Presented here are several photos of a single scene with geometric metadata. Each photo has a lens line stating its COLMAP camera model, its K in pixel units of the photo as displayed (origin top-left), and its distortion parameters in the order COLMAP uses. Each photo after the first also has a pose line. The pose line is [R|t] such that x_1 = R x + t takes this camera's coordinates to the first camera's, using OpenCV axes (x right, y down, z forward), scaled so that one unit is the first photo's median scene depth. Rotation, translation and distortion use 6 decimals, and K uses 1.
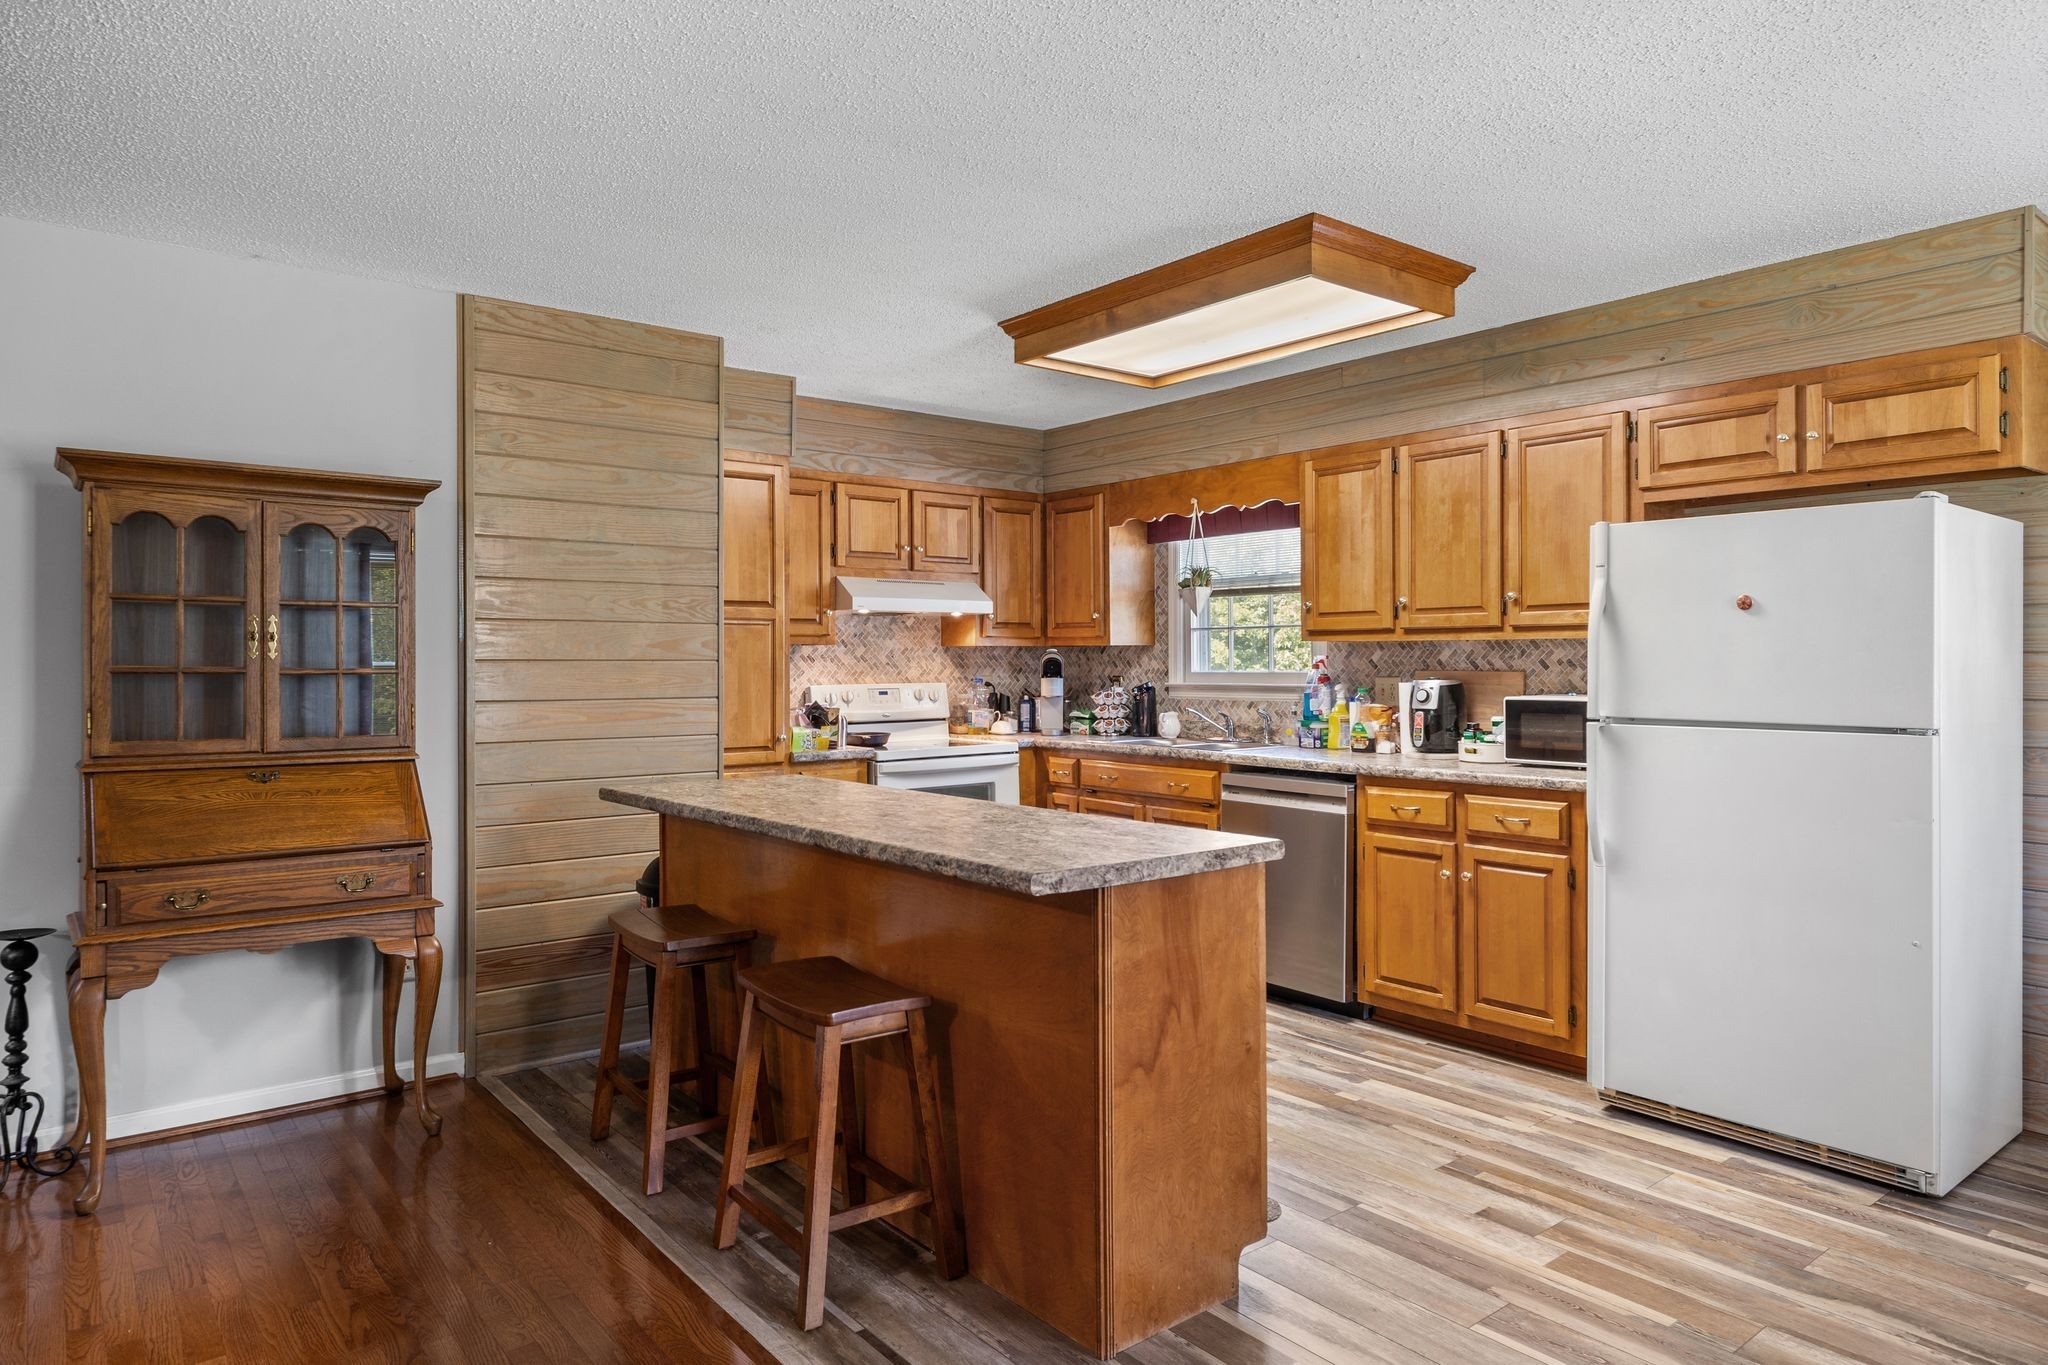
lens RADIAL K [[1249.7, 0, 1037.1], [0, 1249.7, 664.4], [0, 0, 1]] dist [-0.000843, -0.001165]
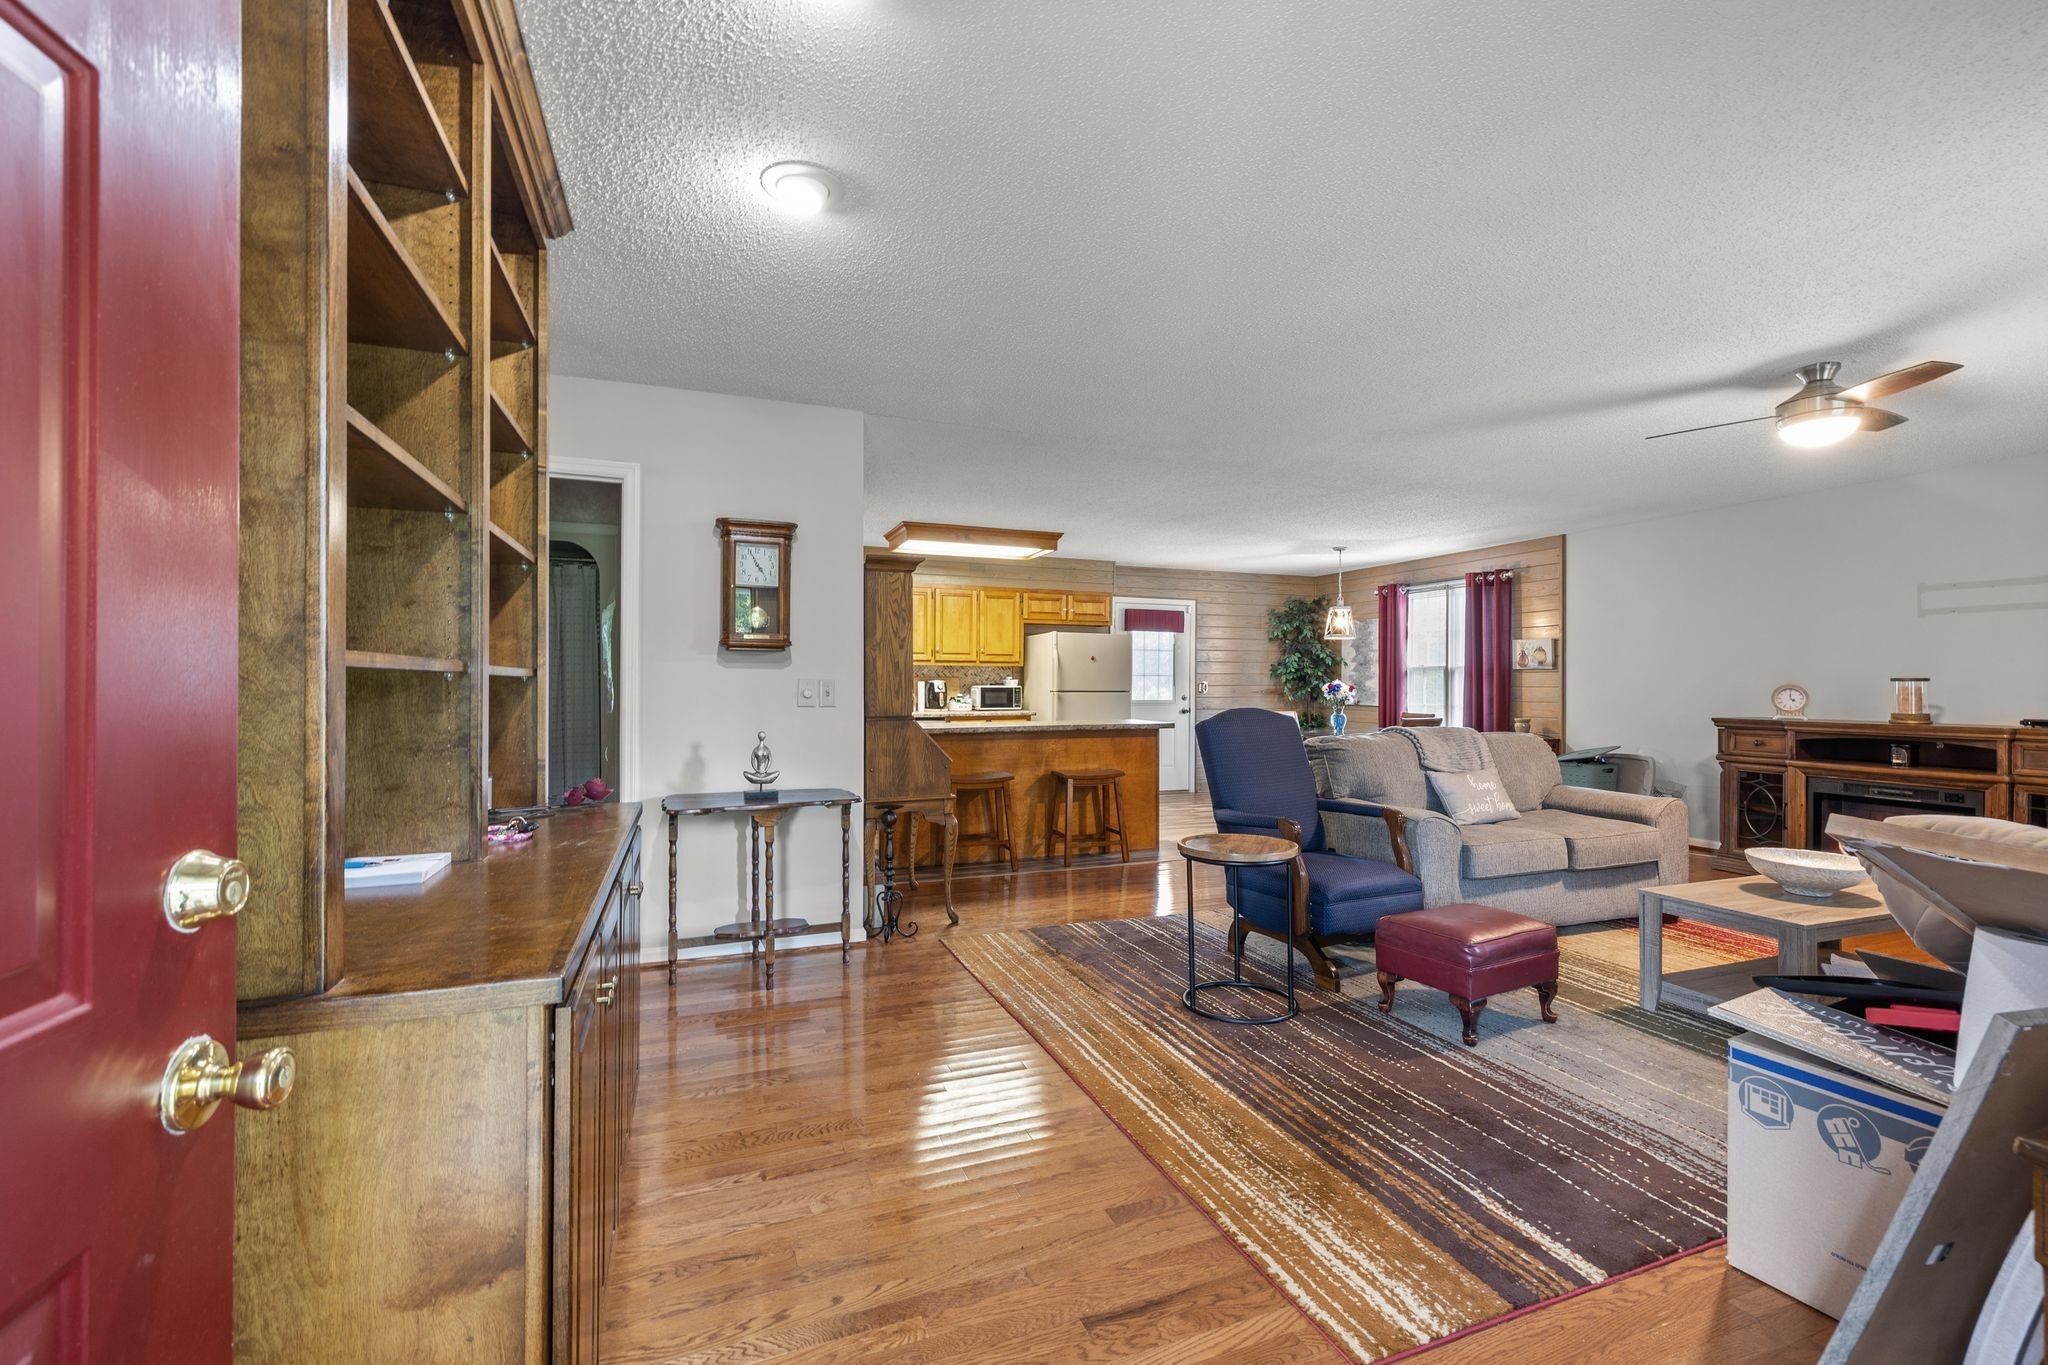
lens RADIAL K [[874.6, 0, 1034.3], [0, 874.6, 686.4], [0, 0, 1]] dist [0.000150, -0.000133]
pose [[0.308098, -0.001306, 0.951354, -1.270635], [-0.003436, 0.999991, 0.002486, 0.018660], [-0.951348, -0.004035, 0.308091, 0.244067]]
